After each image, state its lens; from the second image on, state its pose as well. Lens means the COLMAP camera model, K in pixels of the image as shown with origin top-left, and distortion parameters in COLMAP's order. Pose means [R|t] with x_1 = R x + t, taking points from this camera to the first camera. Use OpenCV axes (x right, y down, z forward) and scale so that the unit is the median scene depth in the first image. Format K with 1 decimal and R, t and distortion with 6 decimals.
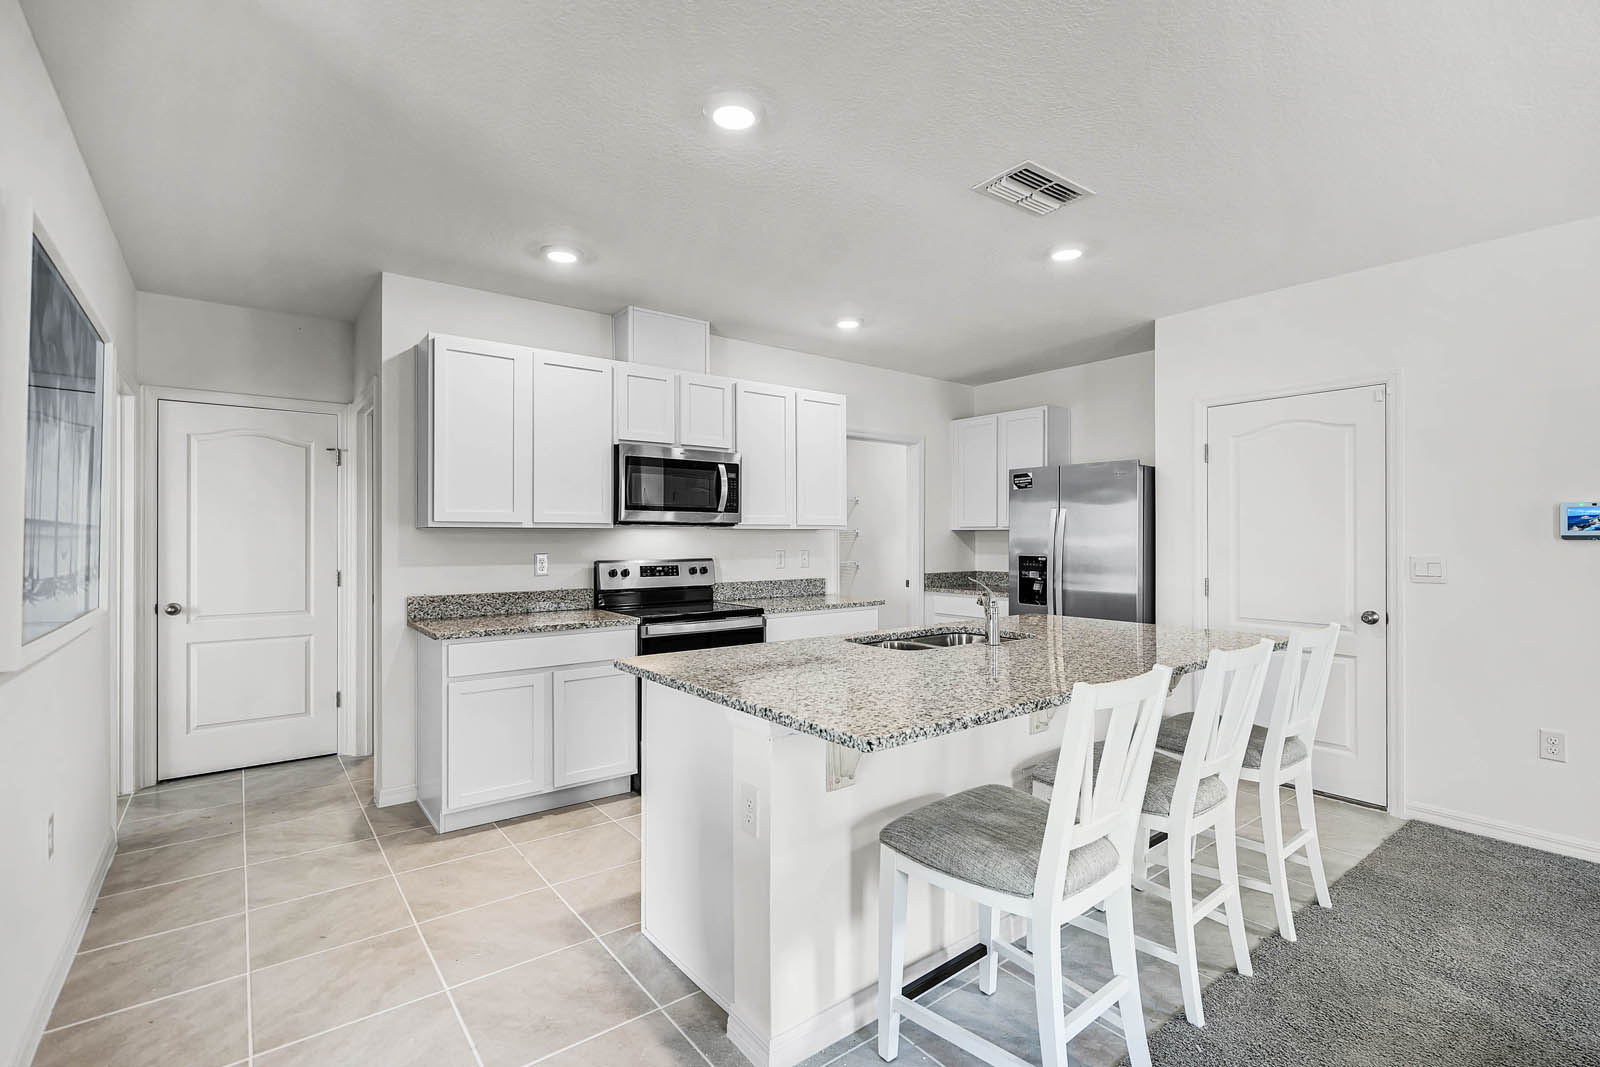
lens RADIAL K [[726.6, 0, 797.0], [0, 726.6, 533.2], [0, 0, 1]] dist [-0.006446, 0.002067]
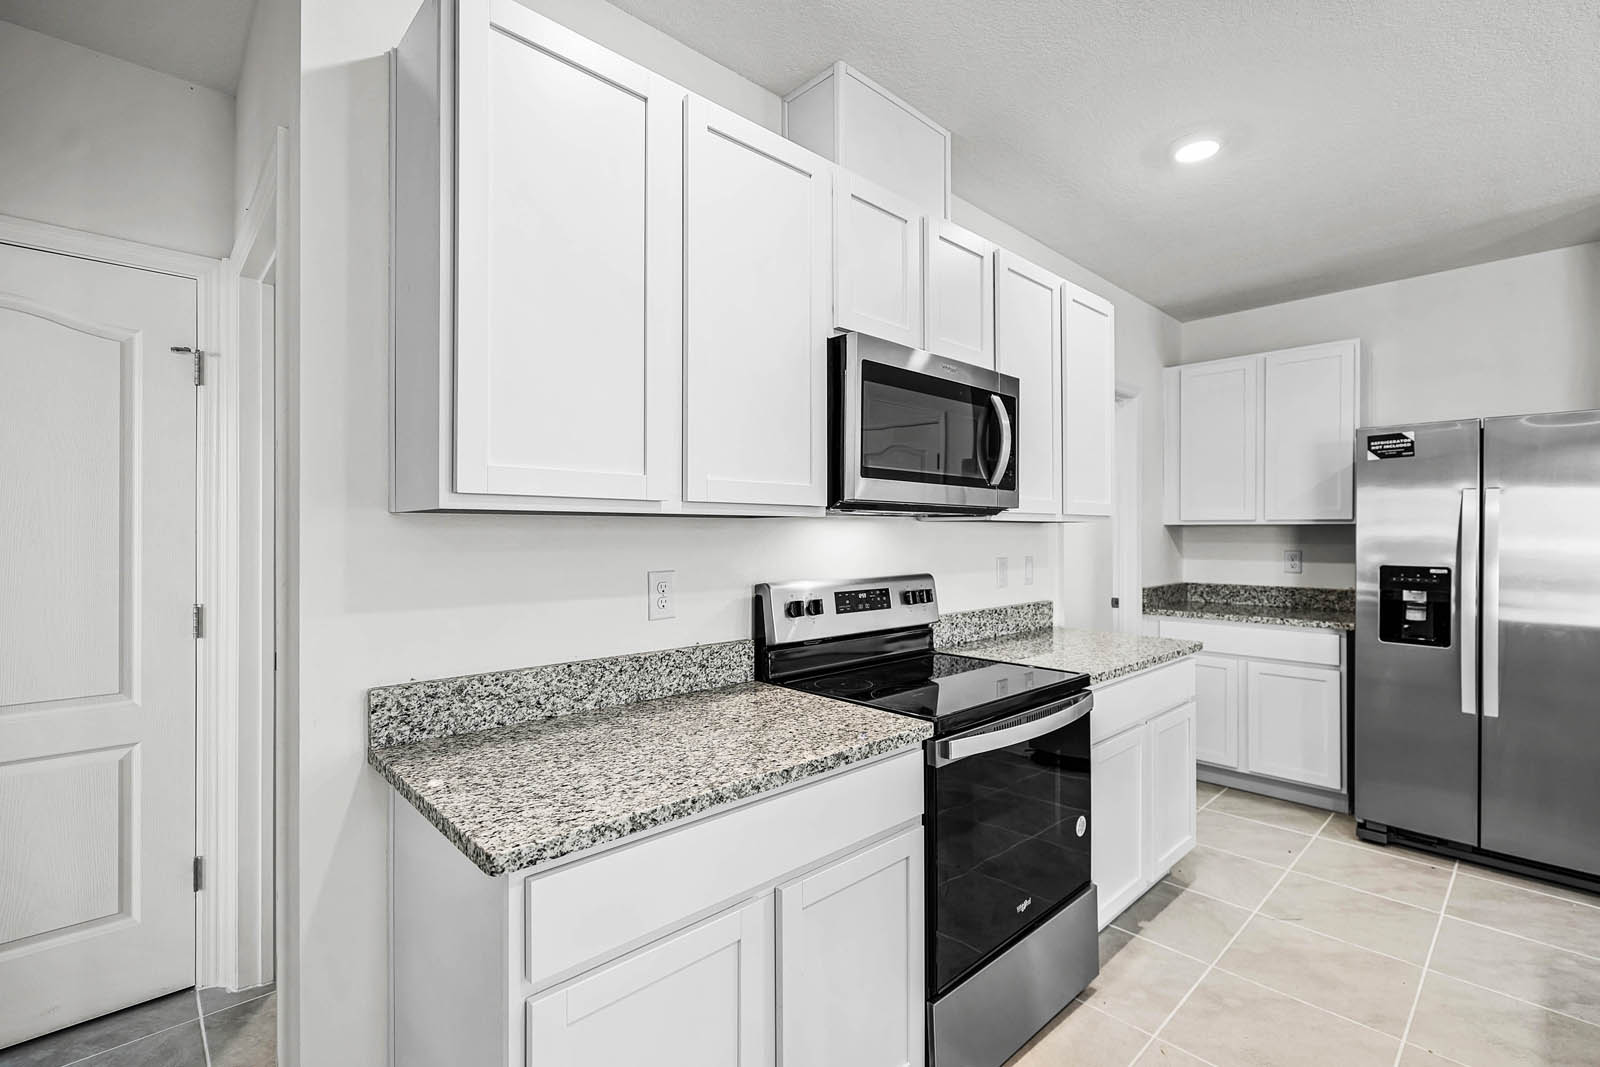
lens RADIAL K [[726.6, 0, 805.6], [0, 726.6, 529.7], [0, 0, 1]] dist [-0.006446, 0.002067]
pose [[0.994722, 0.002101, 0.102587, -0.285187], [-0.002266, 0.999996, 0.001493, 0.000590], [-0.102584, -0.001718, 0.994723, 0.487616]]
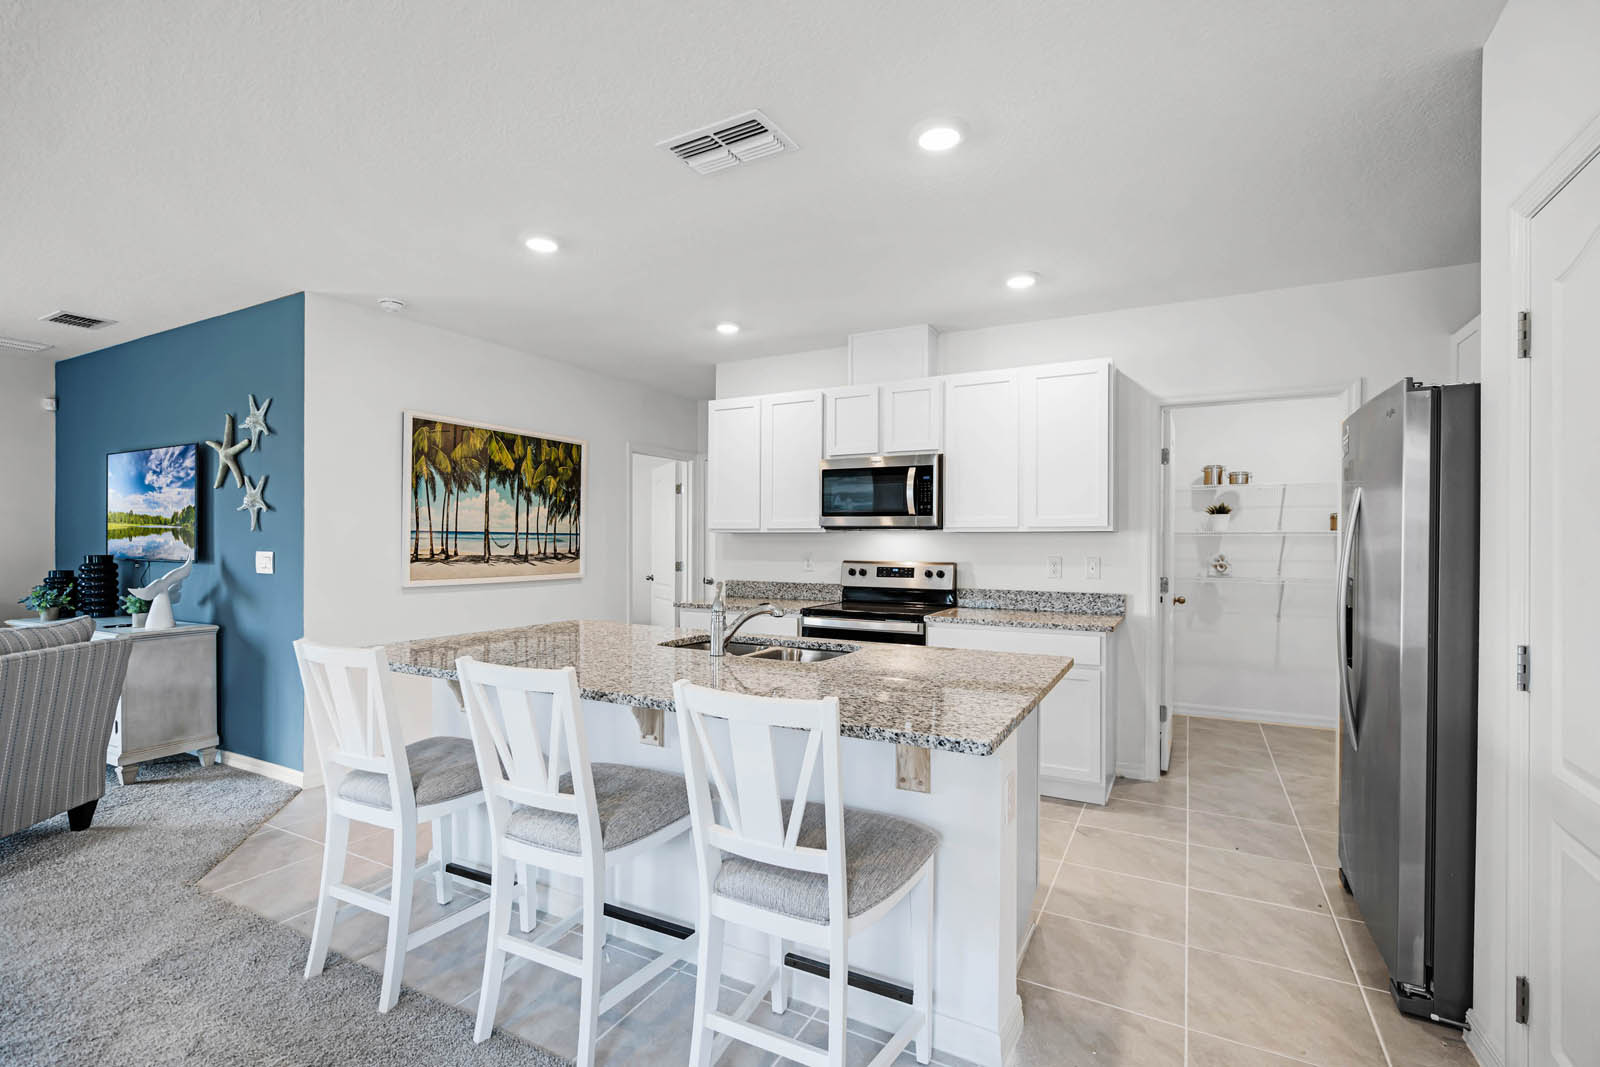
lens RADIAL K [[726.6, 0, 809.5], [0, 726.6, 542.8], [0, 0, 1]] dist [-0.006446, 0.002067]
pose [[0.410239, -0.001856, -0.911976, 0.733870], [-0.002569, 0.999992, -0.003191, 0.012521], [0.911974, 0.003653, 0.410231, 0.451779]]
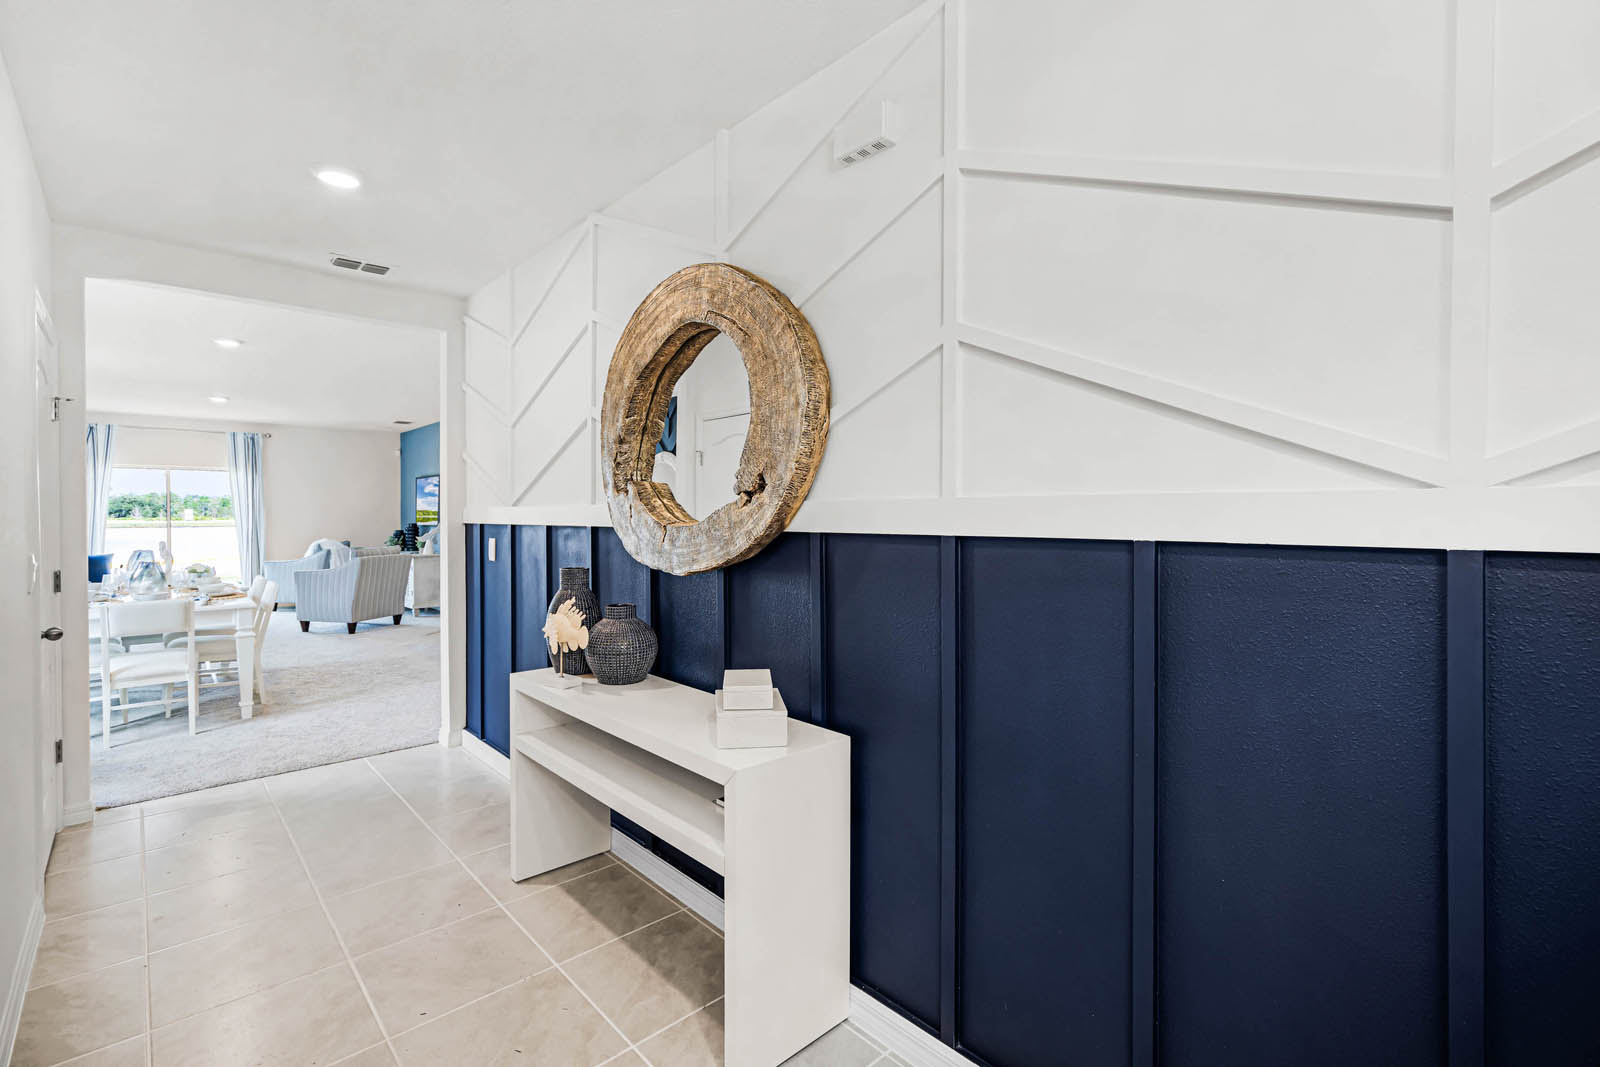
lens RADIAL K [[729.7, 0, 797.5], [0, 729.7, 522.8], [0, 0, 1]] dist [-0.001301, 0.001187]
pose [[0.072371, 0.010212, -0.997325, 1.877003], [-0.000783, 0.999948, 0.010182, 0.002791], [0.997377, 0.000044, 0.072375, 1.052557]]
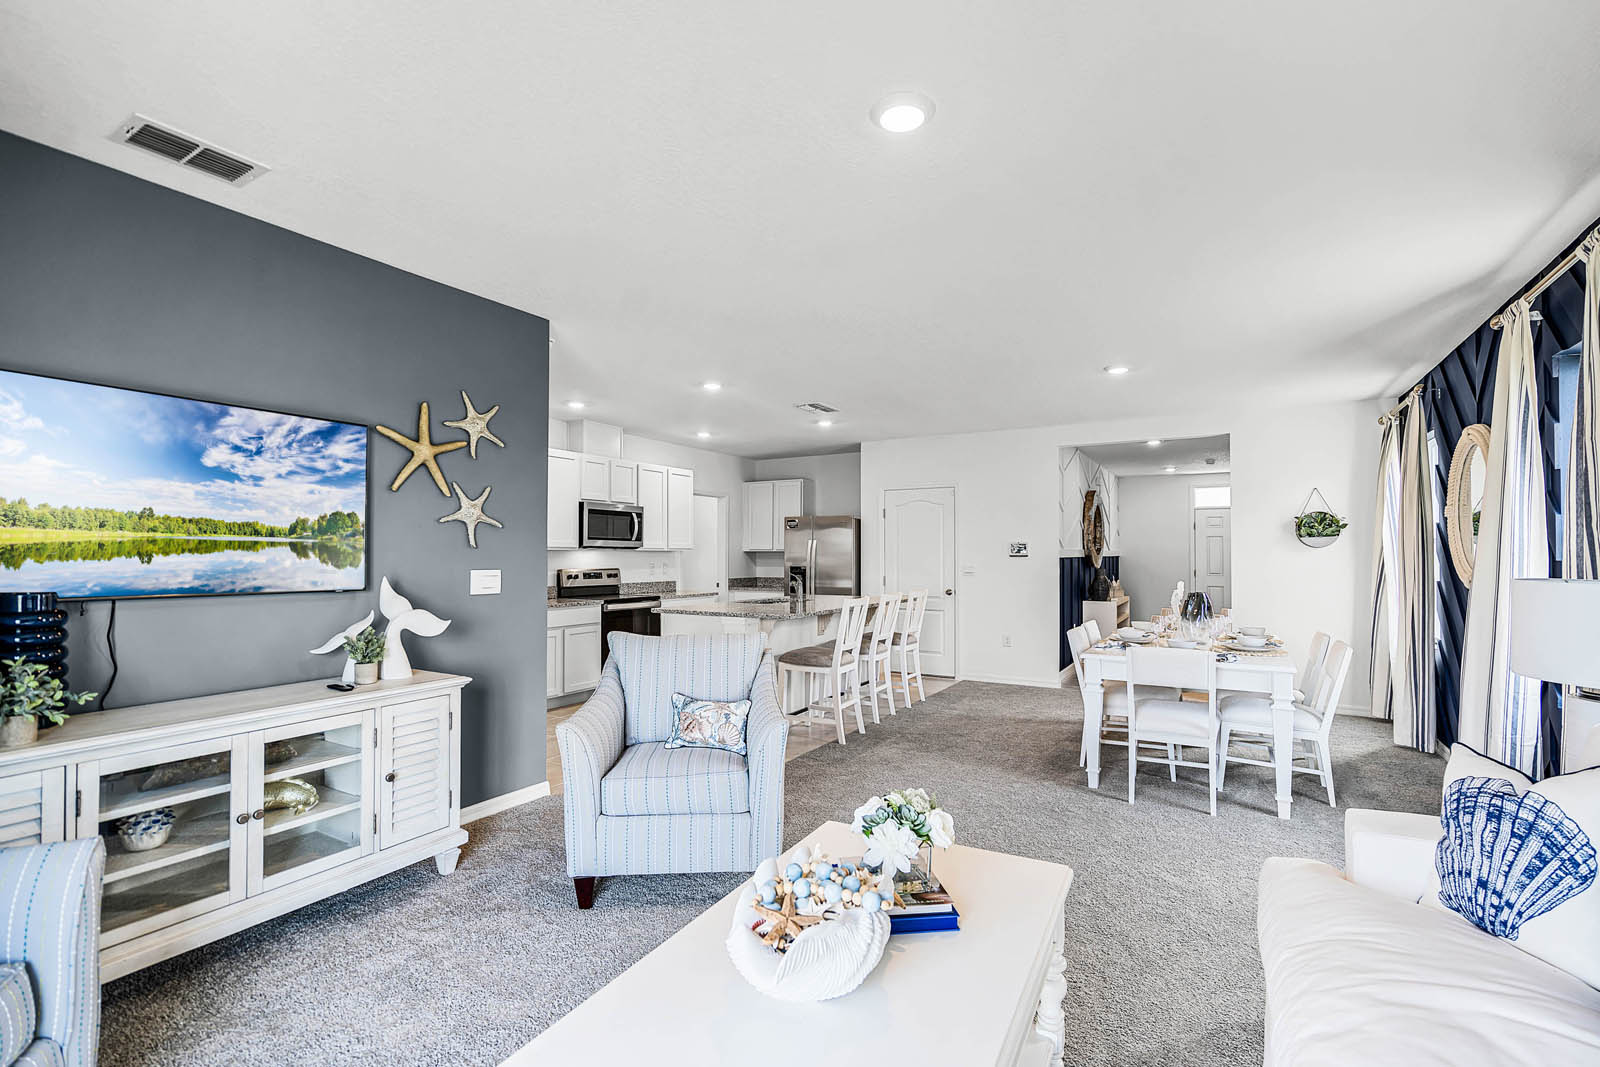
lens RADIAL K [[726.6, 0, 796.4], [0, 726.6, 544.1], [0, 0, 1]] dist [-0.006446, 0.002067]
pose [[0.929655, 0.006584, 0.368373, -0.369786], [-0.002322, 0.999925, -0.012012, -0.001610], [-0.368425, 0.010312, 0.929600, -0.718448]]
